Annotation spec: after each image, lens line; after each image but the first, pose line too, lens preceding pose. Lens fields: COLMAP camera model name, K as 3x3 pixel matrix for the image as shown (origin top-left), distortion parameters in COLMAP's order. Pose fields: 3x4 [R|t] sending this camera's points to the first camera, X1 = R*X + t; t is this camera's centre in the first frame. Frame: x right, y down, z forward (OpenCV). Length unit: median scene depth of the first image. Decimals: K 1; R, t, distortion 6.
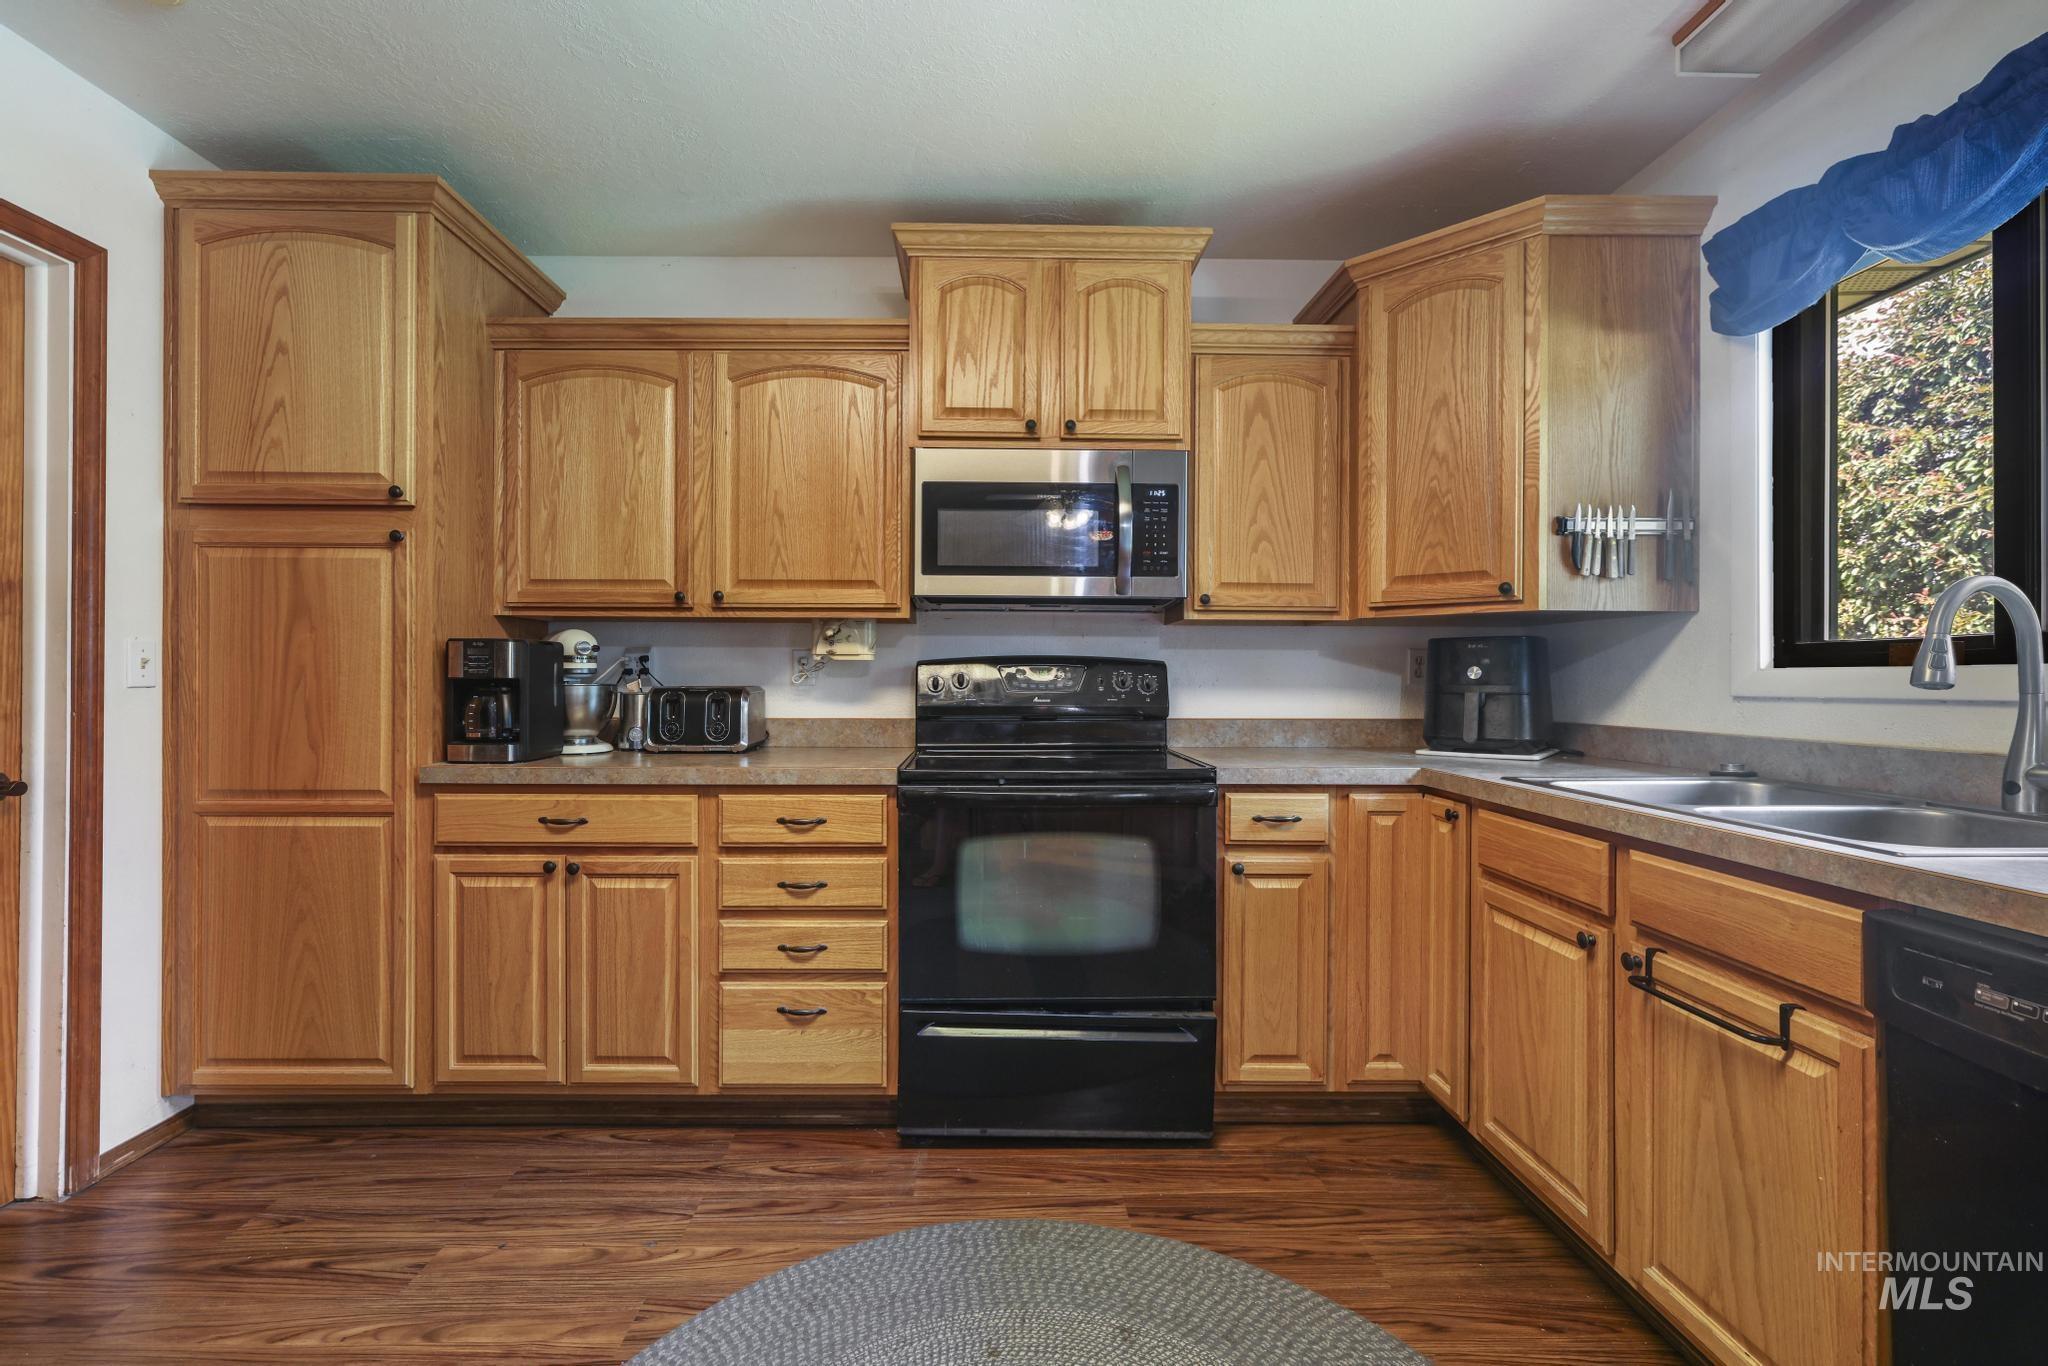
lens RADIAL K [[883.8, 0, 1017.3], [0, 883.8, 675.1], [0, 0, 1]] dist [-0.008339, 0.005731]
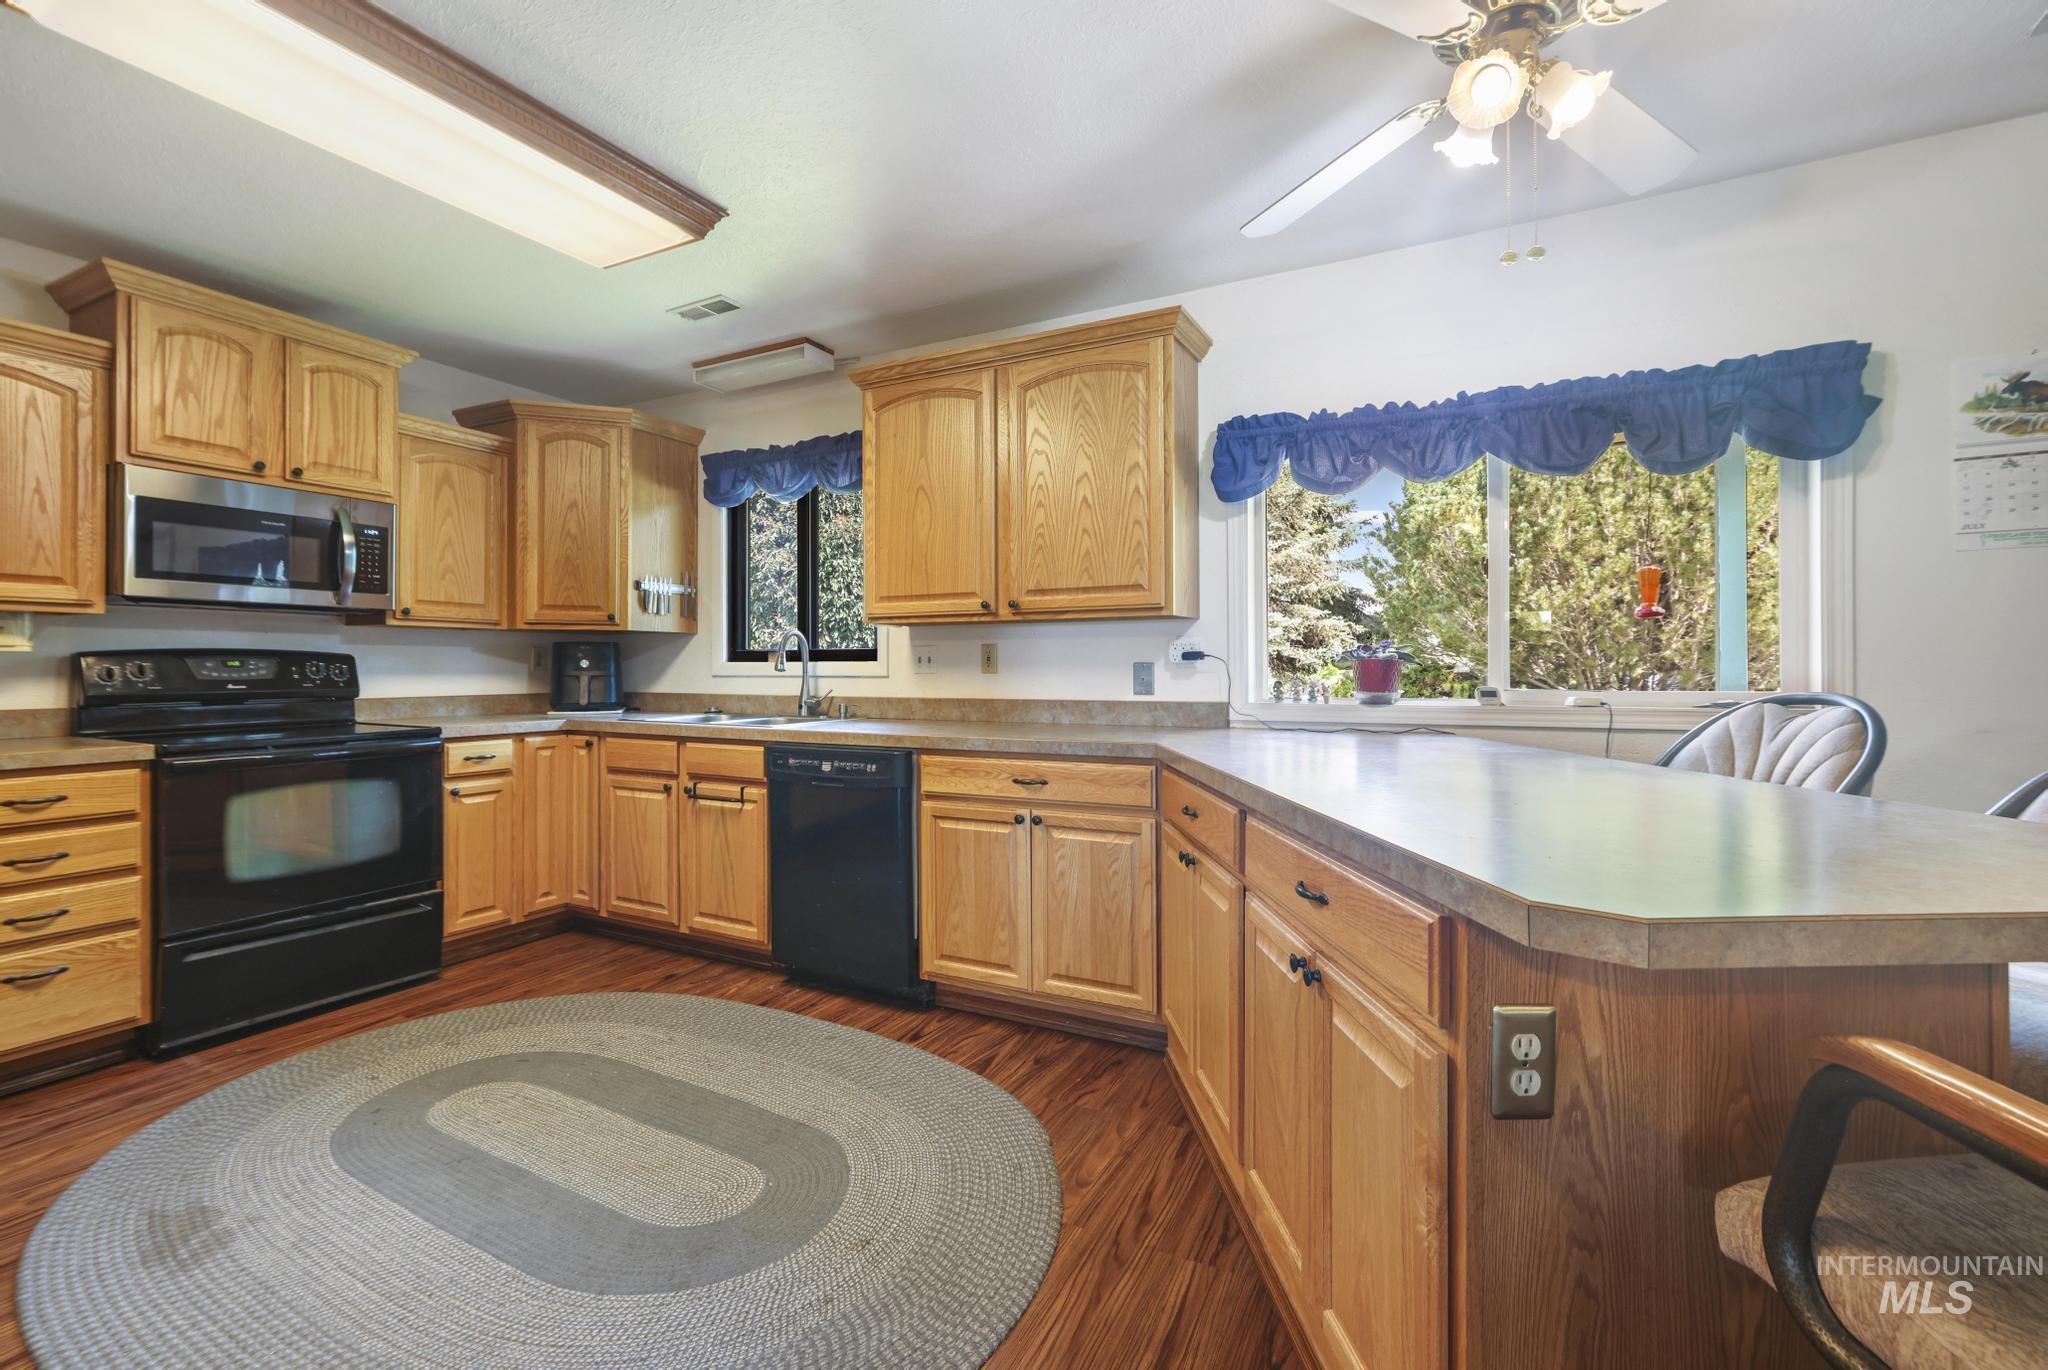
lens RADIAL K [[883.8, 0, 1017.3], [0, 883.8, 677.1], [0, 0, 1]] dist [-0.008339, 0.005731]
pose [[0.486317, -0.015024, 0.873654, -0.603069], [-0.002715, 0.999821, 0.018705, -0.011598], [-0.873779, -0.011468, 0.486189, -0.588034]]
